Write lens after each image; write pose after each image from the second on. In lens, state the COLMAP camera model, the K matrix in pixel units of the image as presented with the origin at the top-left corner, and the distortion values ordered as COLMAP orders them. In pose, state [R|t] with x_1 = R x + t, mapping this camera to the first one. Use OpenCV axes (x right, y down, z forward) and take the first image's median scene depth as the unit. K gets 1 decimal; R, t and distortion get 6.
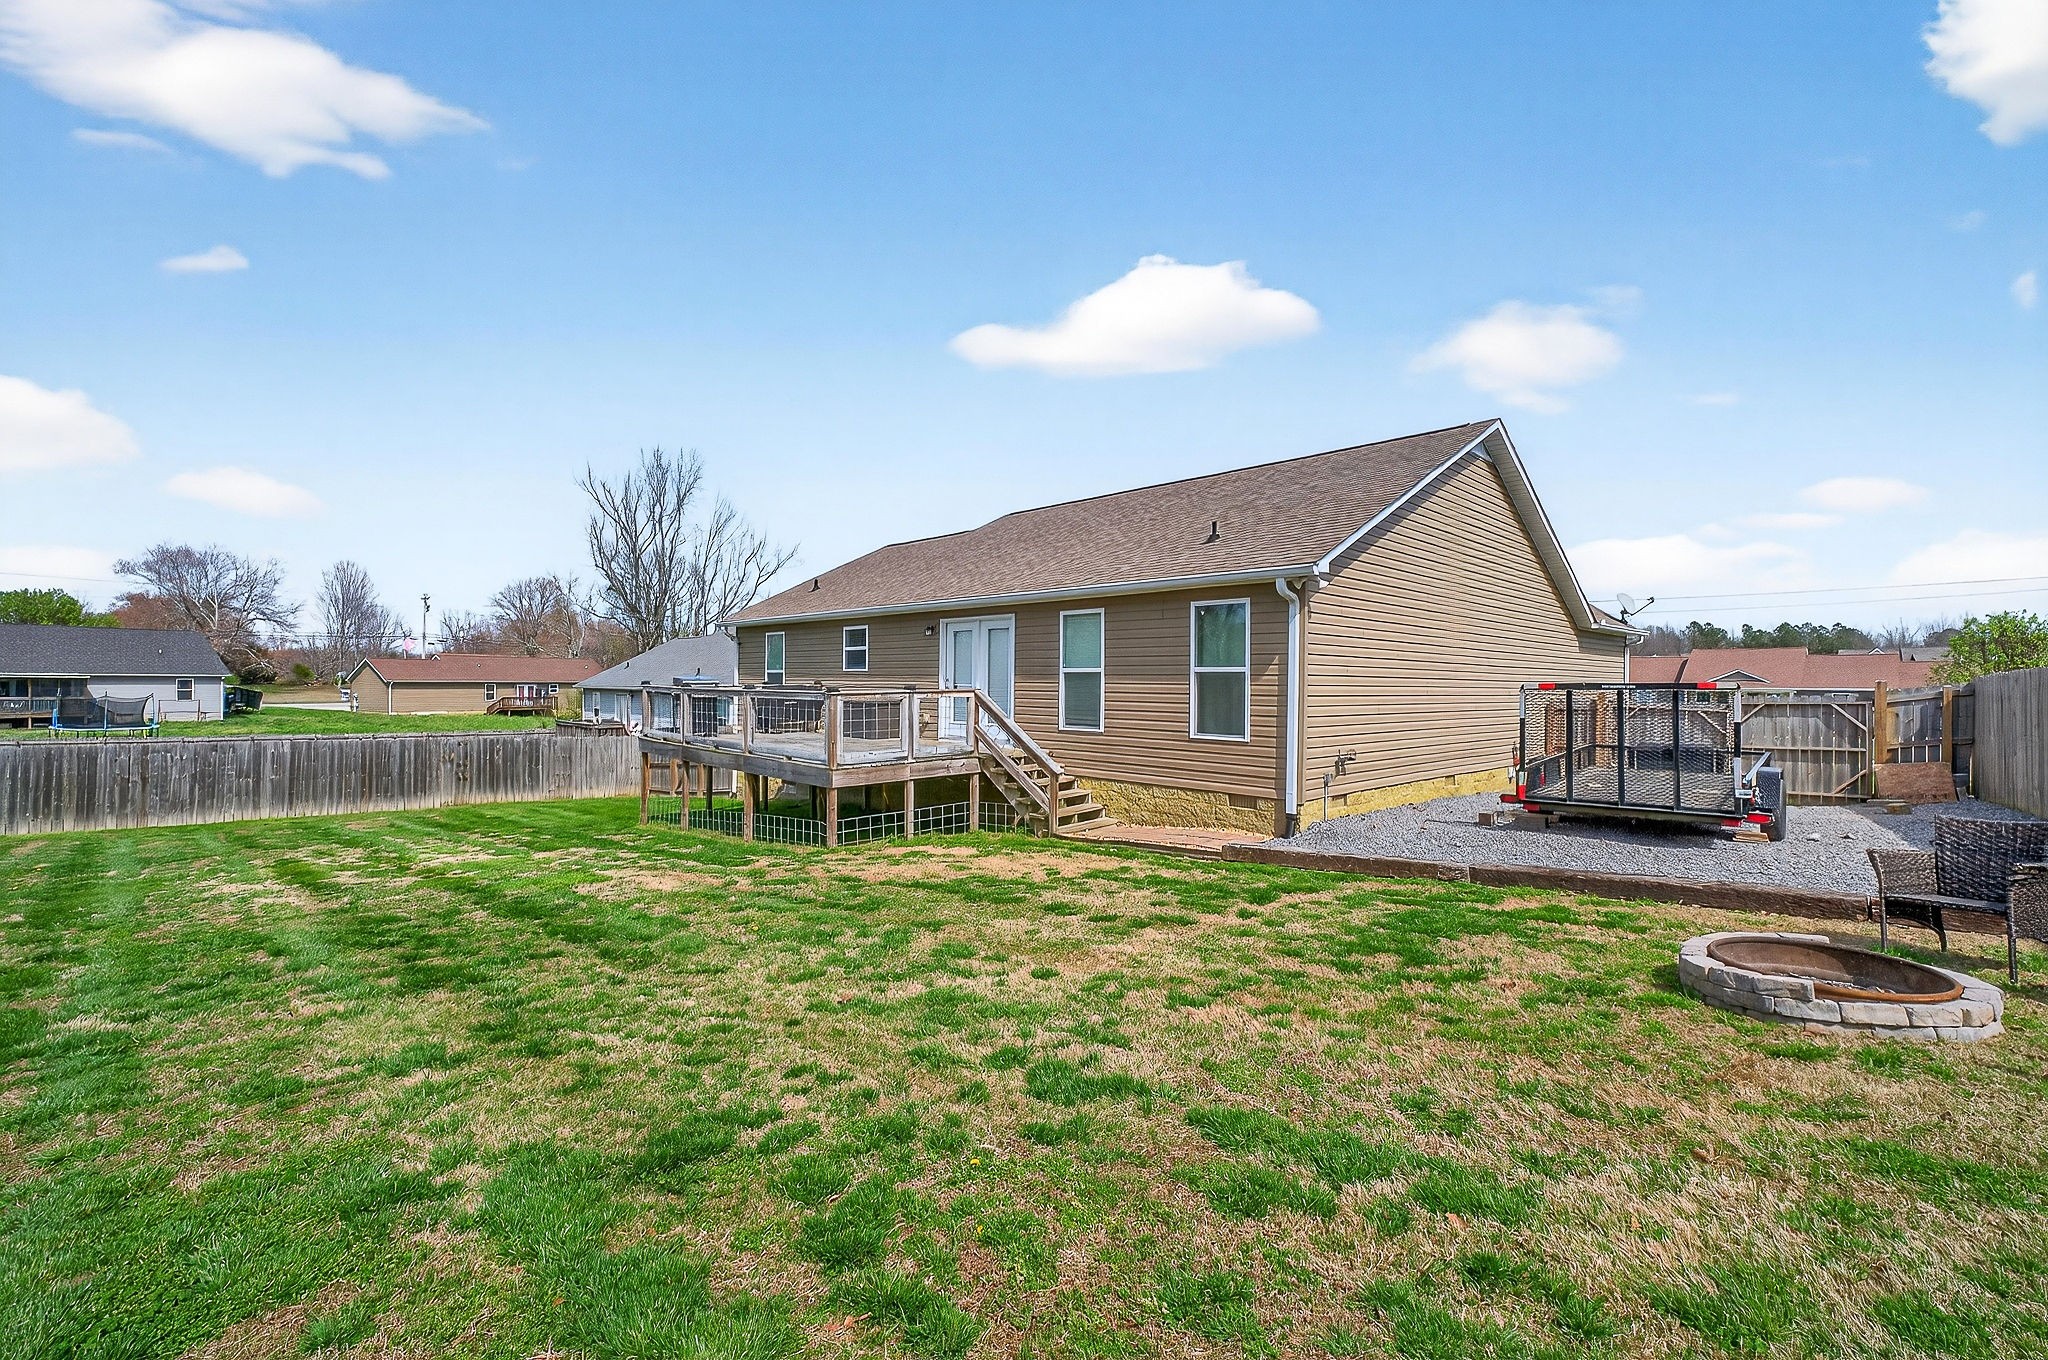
lens RADIAL K [[896.2, 0, 1032.7], [0, 896.2, 722.6], [0, 0, 1]] dist [-0.012327, 0.003747]
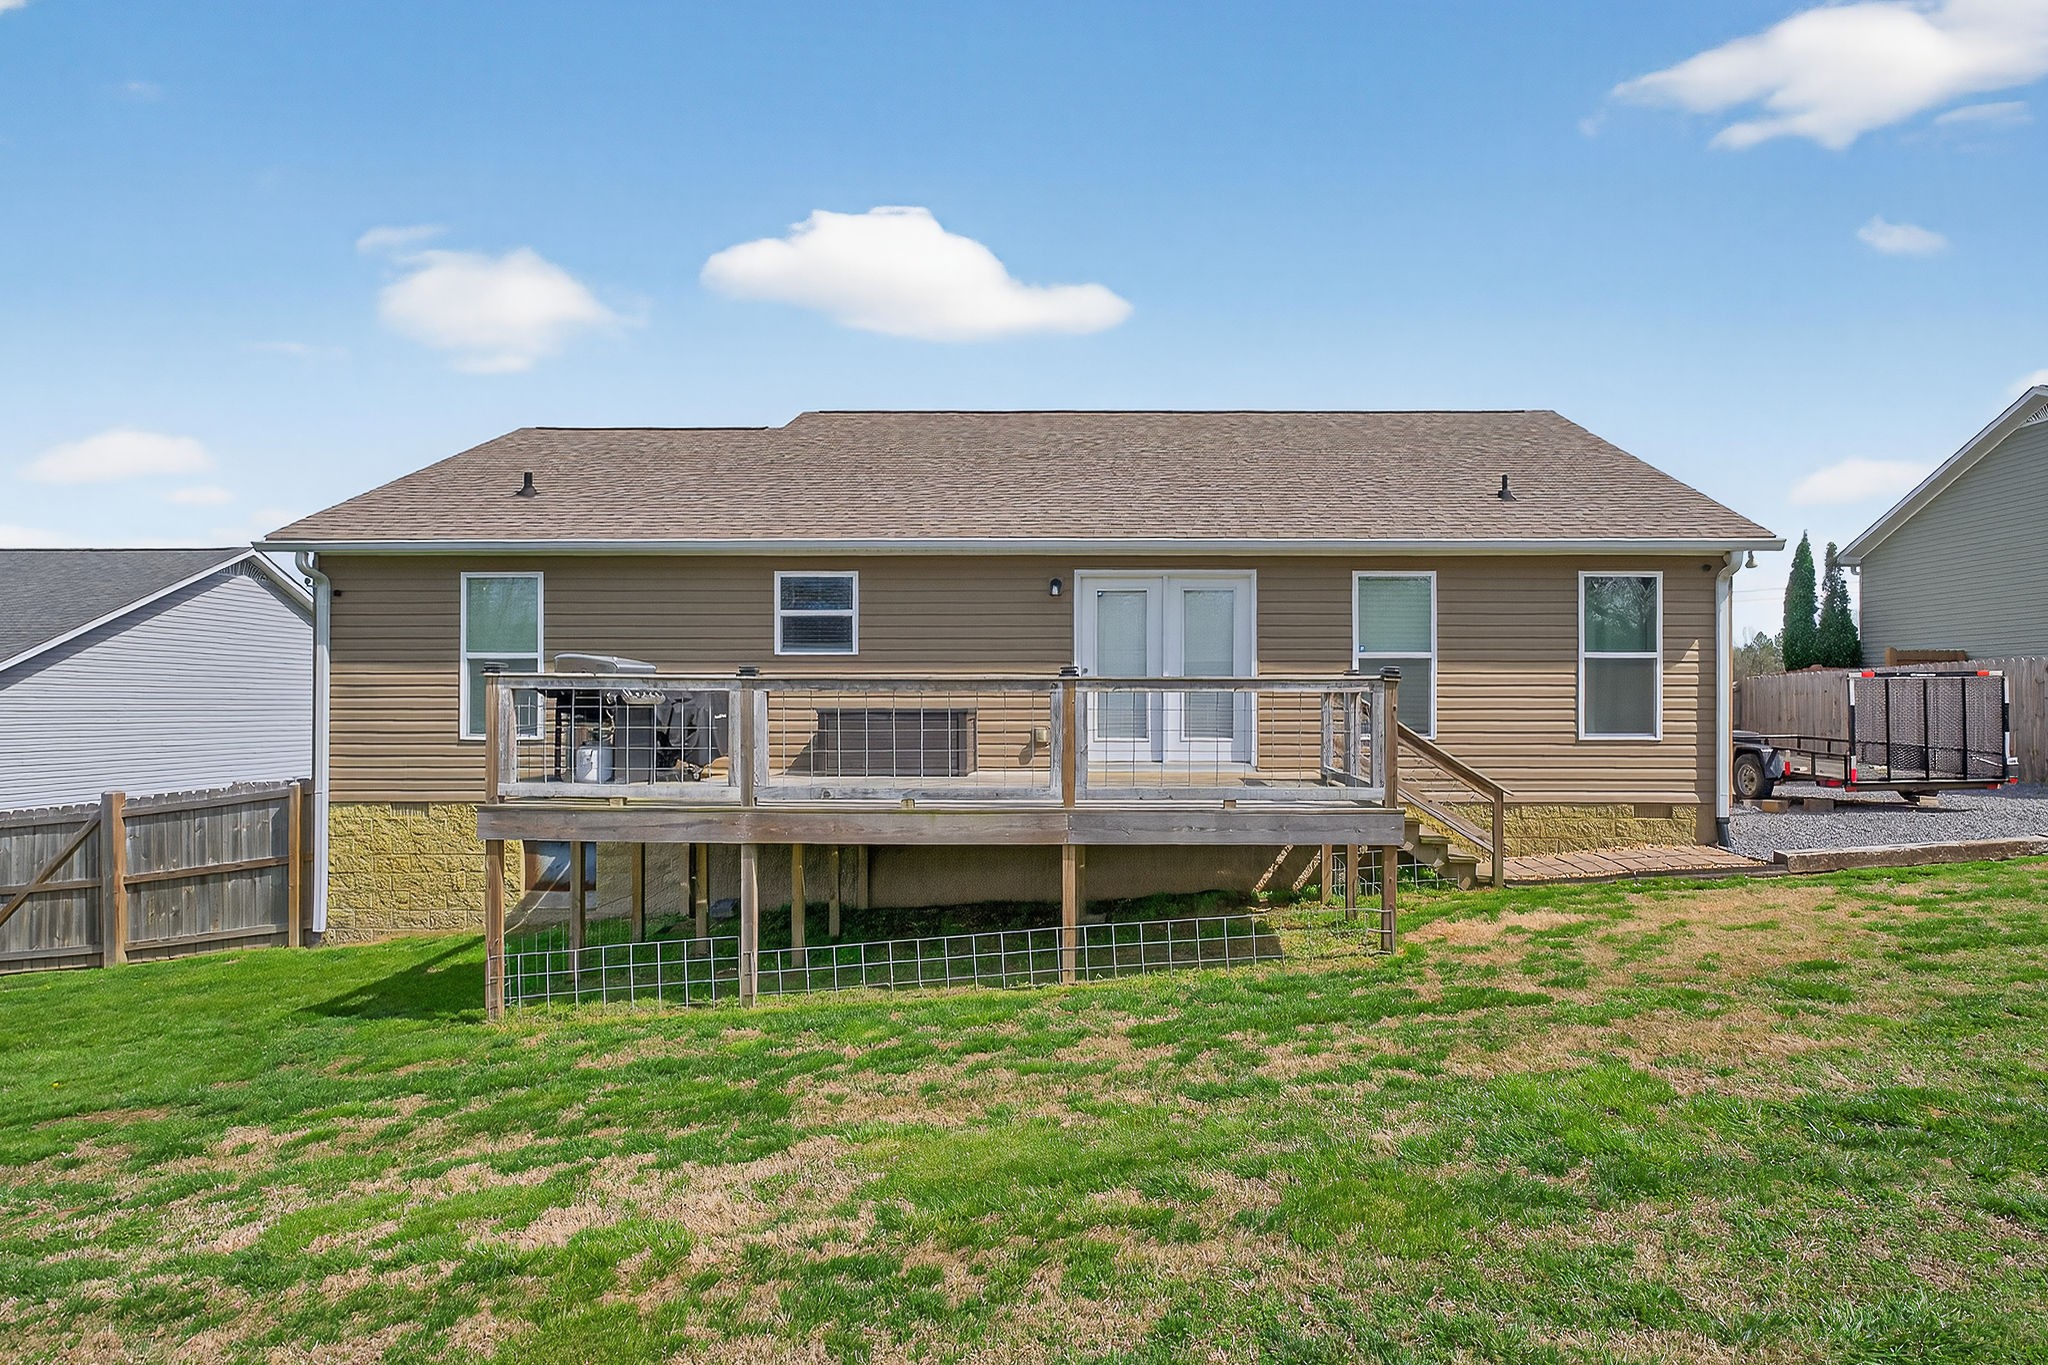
lens RADIAL K [[929.7, 0, 1024.0], [0, 929.7, 682.5], [0, 0, 1]] dist [-0.002814, 0.000098]
pose [[0.696217, -0.015839, 0.717657, -0.664508], [0.037805, 0.999178, -0.014623, -0.035501], [-0.716836, 0.037312, 0.696243, 0.668640]]
